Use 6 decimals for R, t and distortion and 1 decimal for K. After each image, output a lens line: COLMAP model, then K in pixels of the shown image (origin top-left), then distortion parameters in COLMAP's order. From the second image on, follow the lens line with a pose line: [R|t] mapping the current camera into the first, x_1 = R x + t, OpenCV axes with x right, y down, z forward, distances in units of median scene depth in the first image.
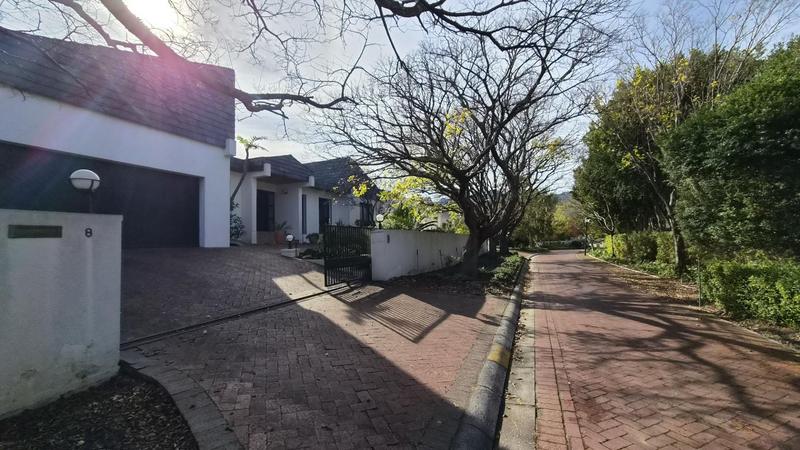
lens RADIAL K [[332.5, 0, 400.6], [0, 332.5, 227.4], [0, 0, 1]] dist [-0.003174, 0.000169]
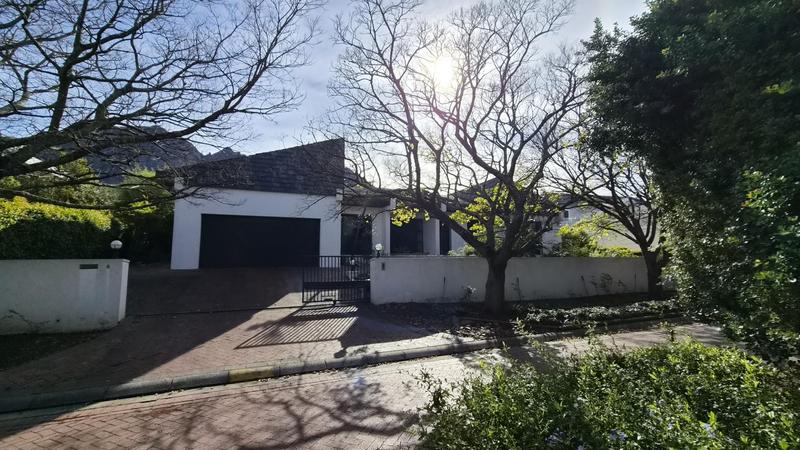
lens RADIAL K [[332.5, 0, 399.5], [0, 332.5, 222.2], [0, 0, 1]] dist [-0.003174, 0.000169]
pose [[0.706035, -0.060090, -0.705623, 1.516843], [0.017315, 0.997561, -0.067626, -0.070239], [0.707966, 0.035529, 0.705353, 0.491897]]
